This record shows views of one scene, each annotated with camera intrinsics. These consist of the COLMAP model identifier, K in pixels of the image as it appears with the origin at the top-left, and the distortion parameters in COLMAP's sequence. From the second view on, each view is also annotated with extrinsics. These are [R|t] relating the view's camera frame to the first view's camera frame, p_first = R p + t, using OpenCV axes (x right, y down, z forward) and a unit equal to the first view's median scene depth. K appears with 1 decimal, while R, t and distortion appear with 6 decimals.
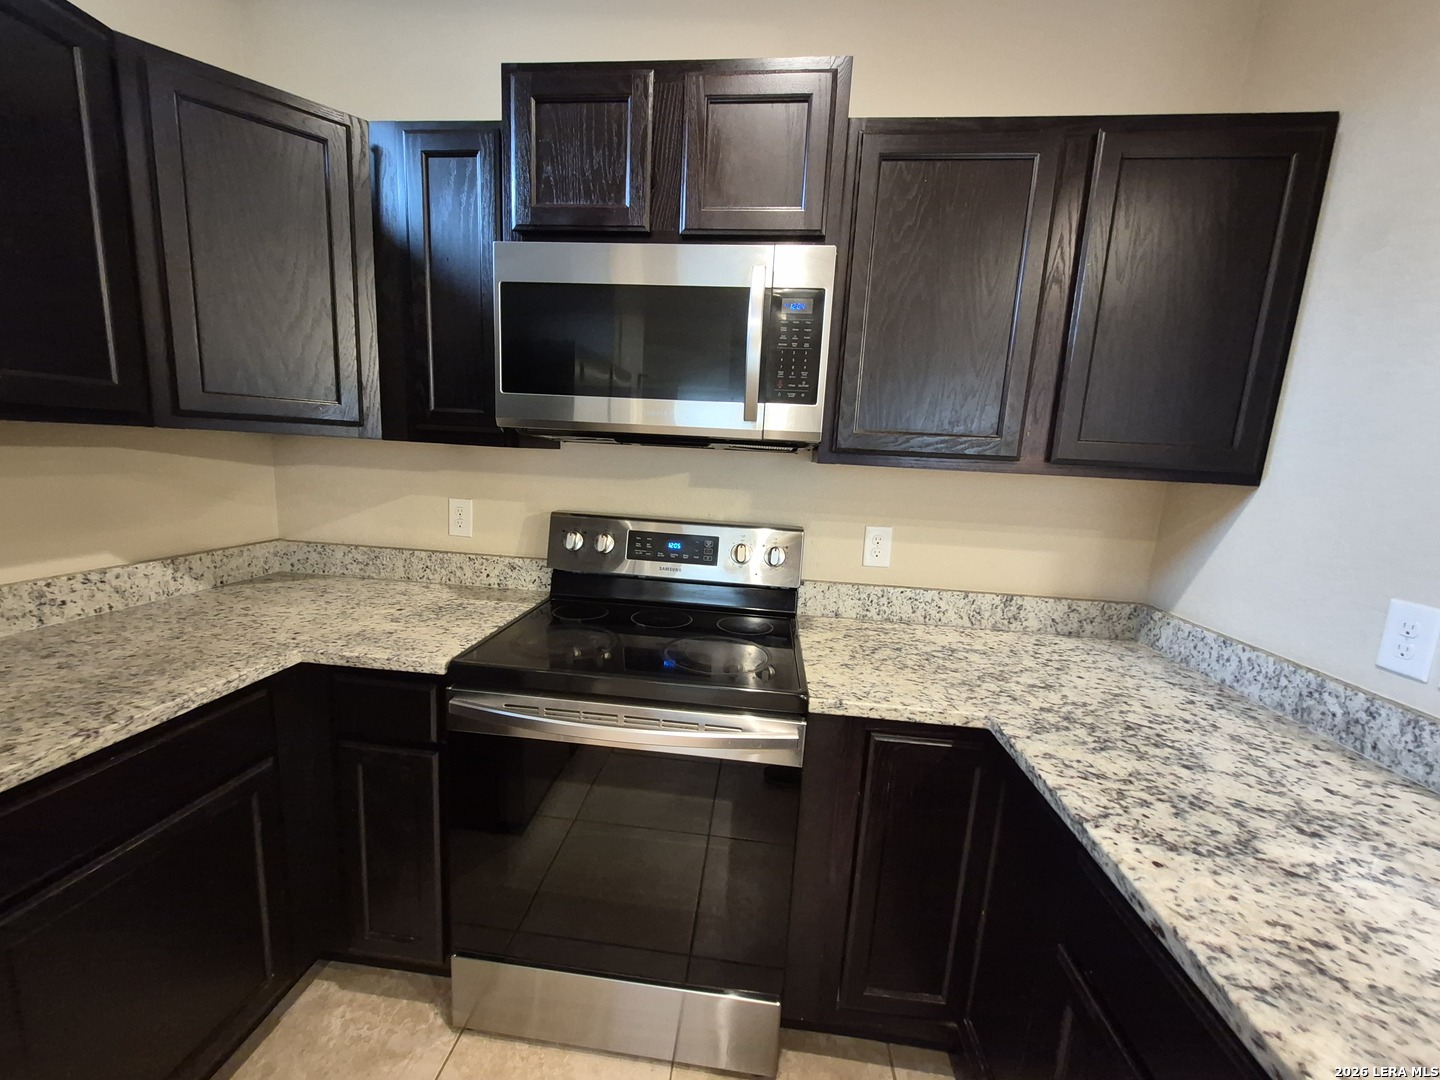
lens RADIAL K [[564.3, 0, 709.0], [0, 564.3, 547.6], [0, 0, 1]] dist [0.009198, -0.000733]
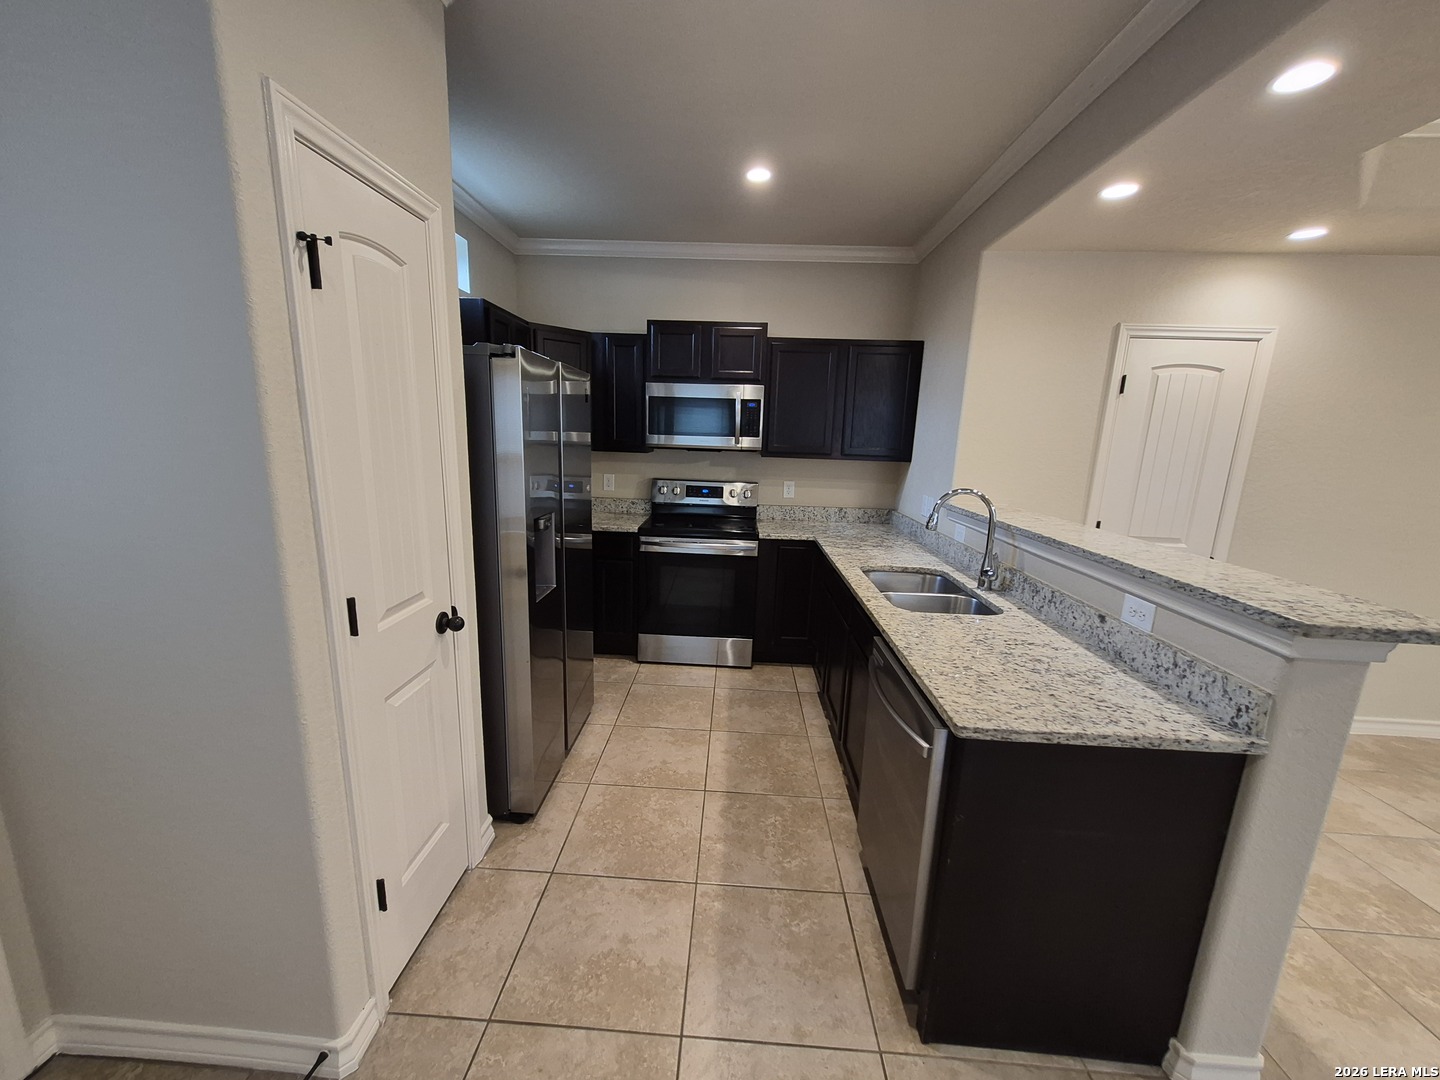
lens RADIAL K [[564.3, 0, 709.0], [0, 564.3, 547.6], [0, 0, 1]] dist [0.009198, -0.000733]
pose [[0.998327, -0.030352, 0.049205, -0.200657], [0.028131, 0.998581, 0.045207, 0.152093], [-0.050507, -0.043747, 0.997765, -1.673407]]
